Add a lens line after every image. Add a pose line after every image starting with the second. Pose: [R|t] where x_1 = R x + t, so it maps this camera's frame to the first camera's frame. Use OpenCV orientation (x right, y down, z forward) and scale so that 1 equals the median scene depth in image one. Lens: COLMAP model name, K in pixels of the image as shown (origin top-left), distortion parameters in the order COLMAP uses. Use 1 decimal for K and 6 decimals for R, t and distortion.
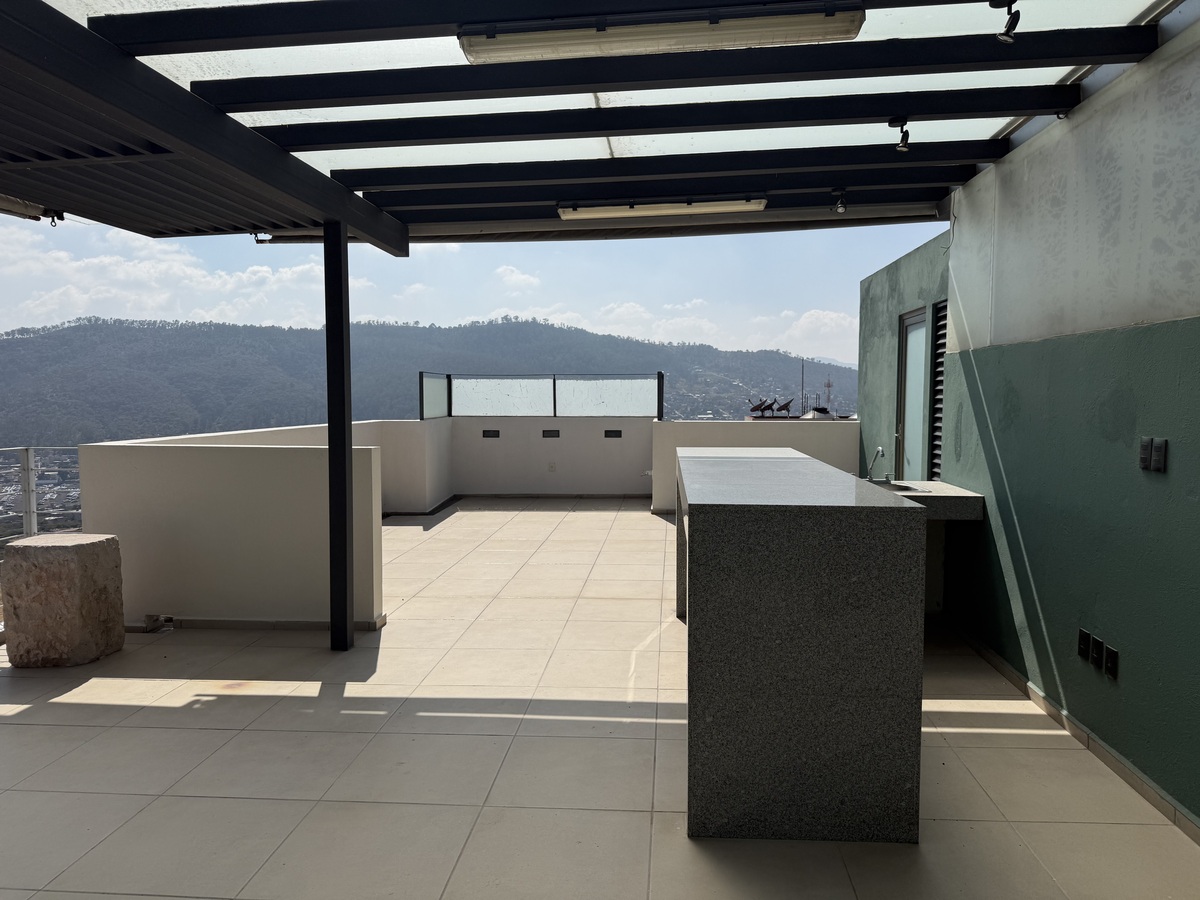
lens RADIAL K [[840.1, 0, 600.0], [0, 840.1, 450.0], [0, 0, 1]] dist [0.043300, -0.002160]
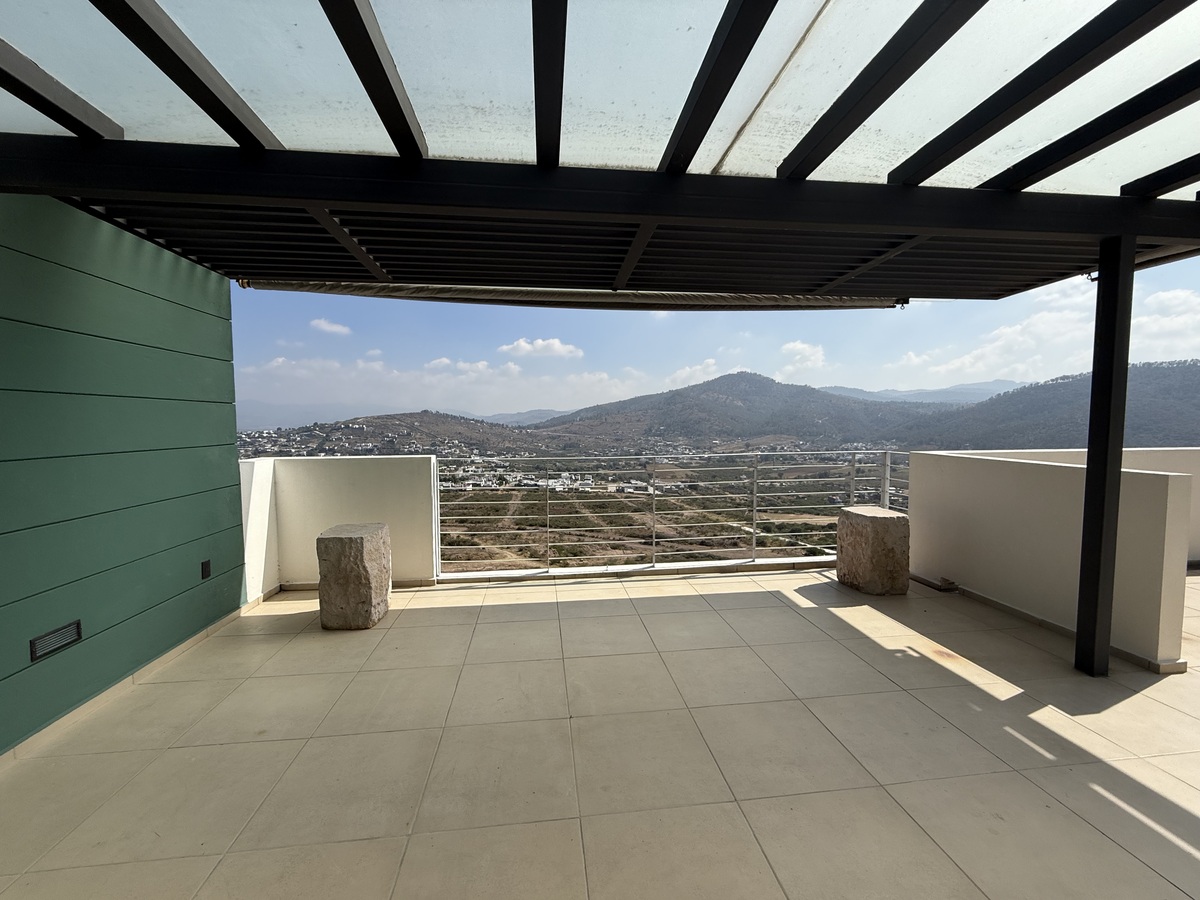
lens RADIAL K [[478.7, 0, 596.4], [0, 478.7, 451.1], [0, 0, 1]] dist [-0.000491, -0.000210]
pose [[0.205382, 0.063692, -0.976607, 0.052039], [-0.061446, 0.996751, 0.052084, -0.008947], [0.976751, 0.049312, 0.208628, 0.146003]]
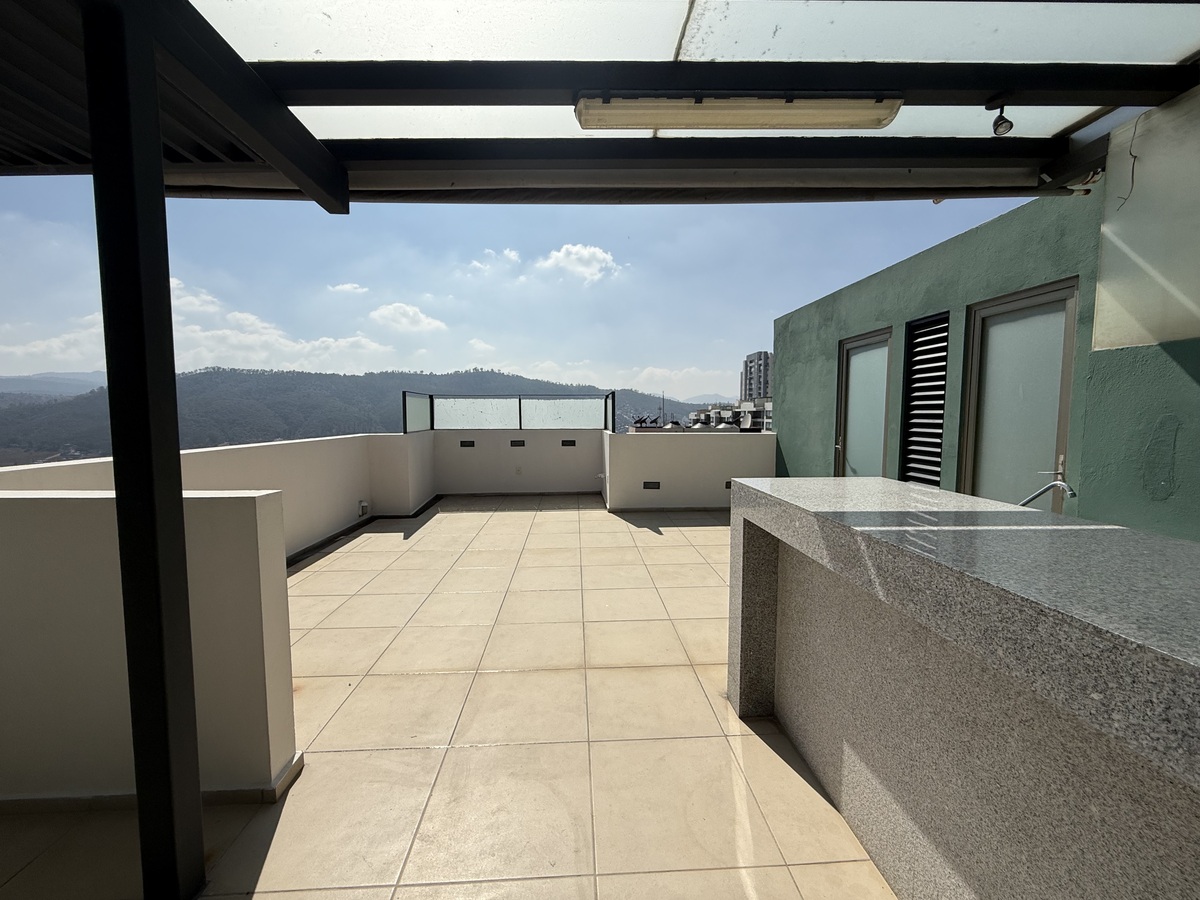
lens RADIAL K [[480.5, 0, 590.9], [0, 480.5, 447.4], [0, 0, 1]] dist [-0.002549, -0.000143]
pose [[0.992396, -0.008358, 0.122800, -0.043536], [0.007951, 0.999961, 0.003808, -0.017346], [-0.122827, -0.002803, 0.992424, 0.329489]]
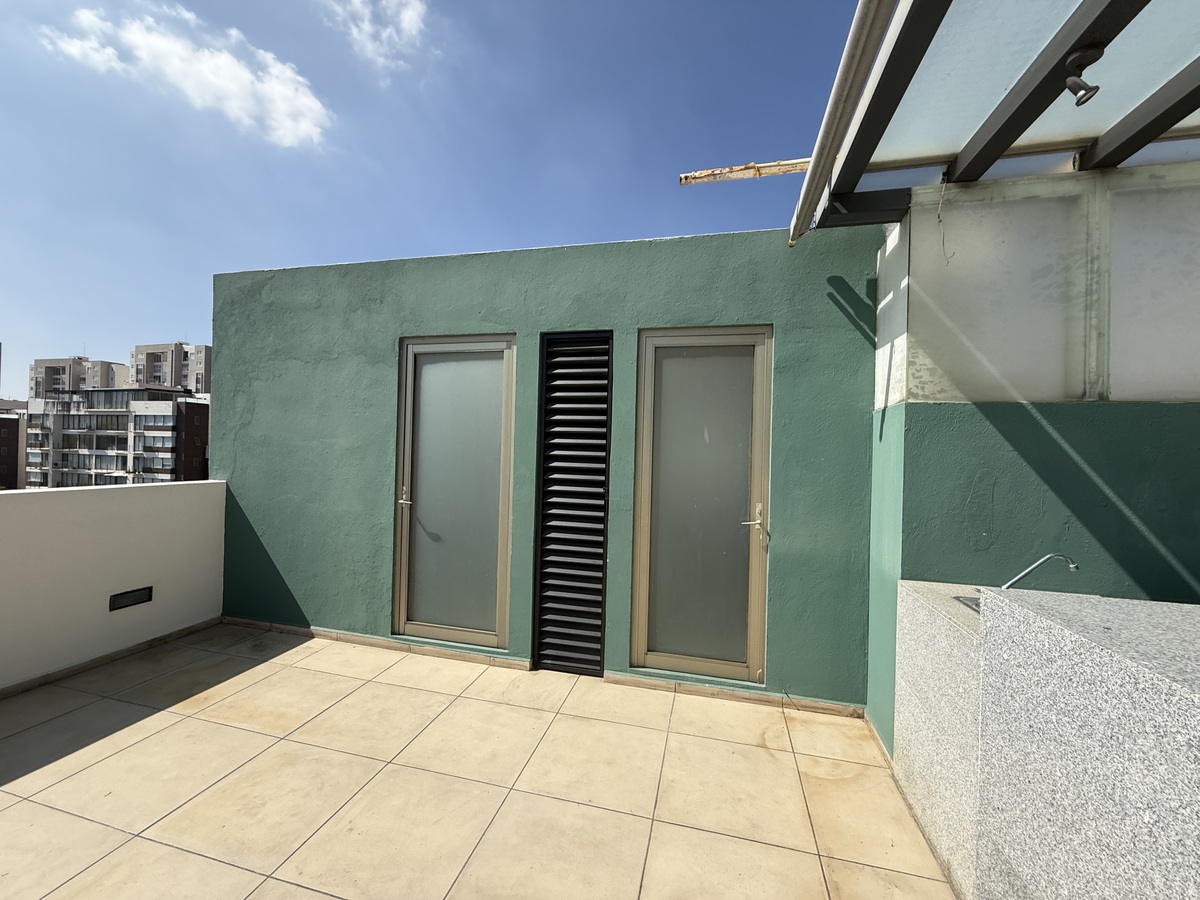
lens RADIAL K [[477.7, 0, 596.5], [0, 477.7, 449.4], [0, 0, 1]] dist [-0.000855, 0.000030]
pose [[0.161817, 0.014108, 0.986720, -0.018996], [0.036112, 0.999143, -0.020207, -0.038374], [-0.986160, 0.038903, 0.161169, 0.618107]]
